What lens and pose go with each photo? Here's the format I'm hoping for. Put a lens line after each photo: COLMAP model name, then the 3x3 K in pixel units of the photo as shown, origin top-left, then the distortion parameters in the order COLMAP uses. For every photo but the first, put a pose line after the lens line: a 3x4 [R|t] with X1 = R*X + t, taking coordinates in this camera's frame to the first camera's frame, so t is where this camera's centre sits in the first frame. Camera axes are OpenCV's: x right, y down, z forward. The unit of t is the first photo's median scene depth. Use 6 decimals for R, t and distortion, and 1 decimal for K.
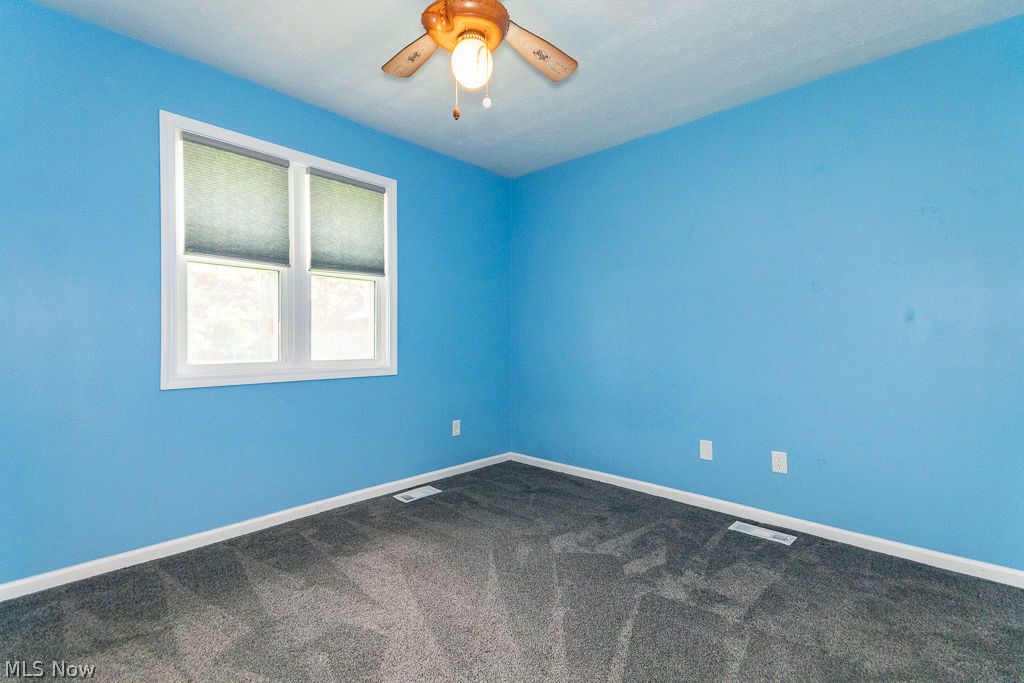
lens RADIAL K [[465.8, 0, 509.2], [0, 465.8, 342.5], [0, 0, 1]] dist [0.003459, -0.000159]
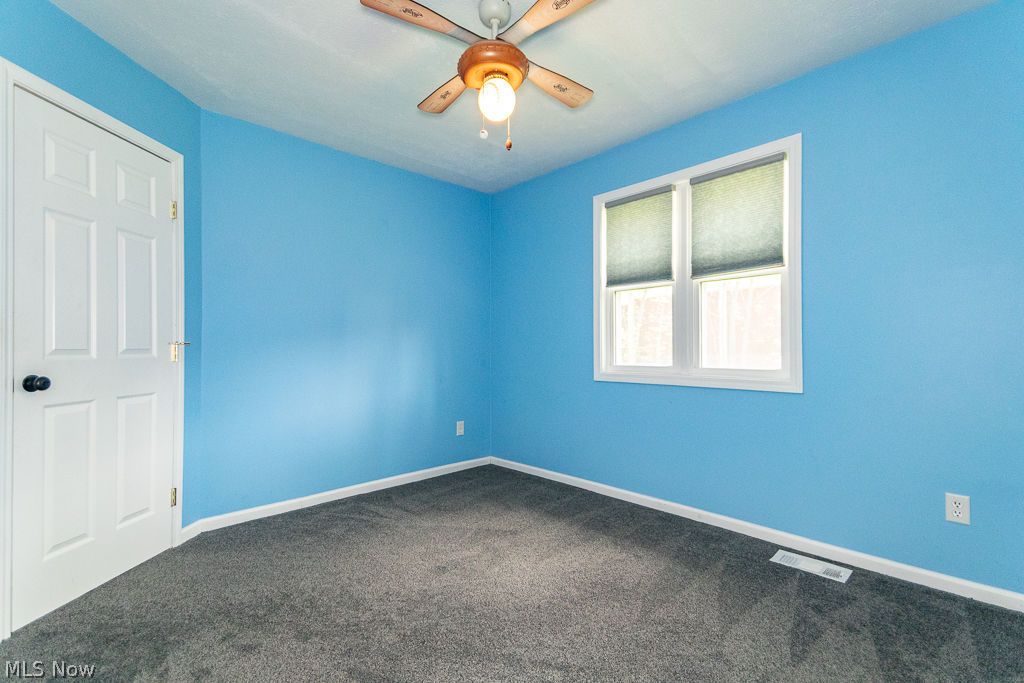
lens RADIAL K [[465.8, 0, 509.2], [0, 465.8, 342.5], [0, 0, 1]] dist [0.003459, -0.000159]
pose [[-0.098863, -0.013609, -0.995008, 0.639933], [-0.000389, 0.999907, -0.013638, -0.001322], [0.995101, -0.000961, -0.098859, 0.713008]]
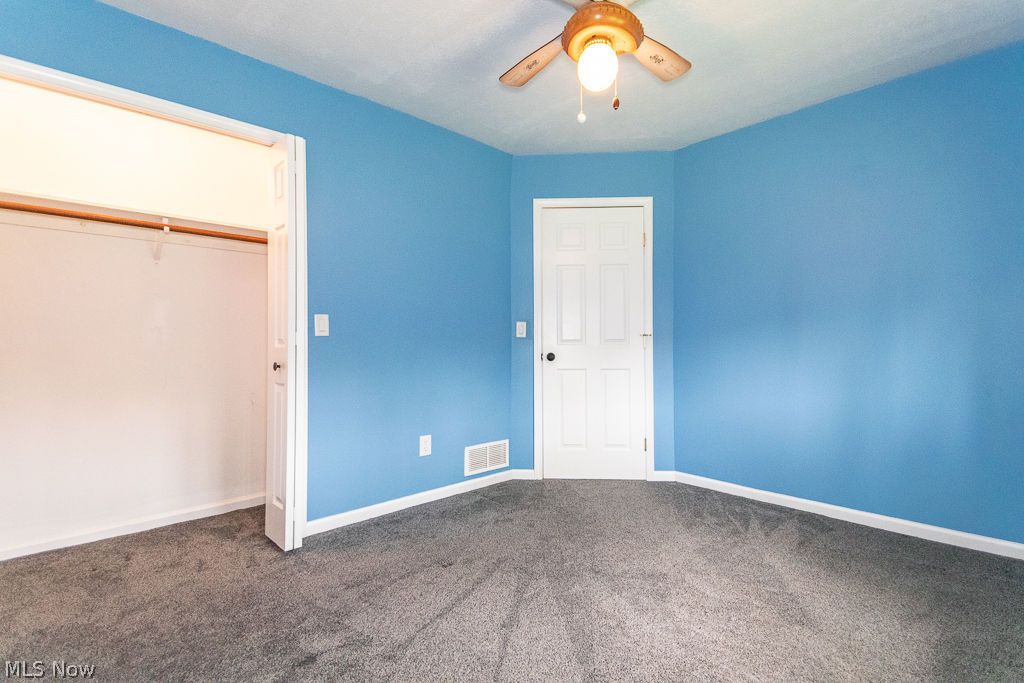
lens RADIAL K [[448.0, 0, 512.0], [0, 448.0, 341.5], [0, 0, 1]] dist [0.000416, -0.000012]
pose [[-0.995556, -0.000714, 0.094167, 0.008689], [-0.000307, 0.999991, 0.004341, 0.000933], [-0.094170, 0.004292, -0.995547, 1.252171]]
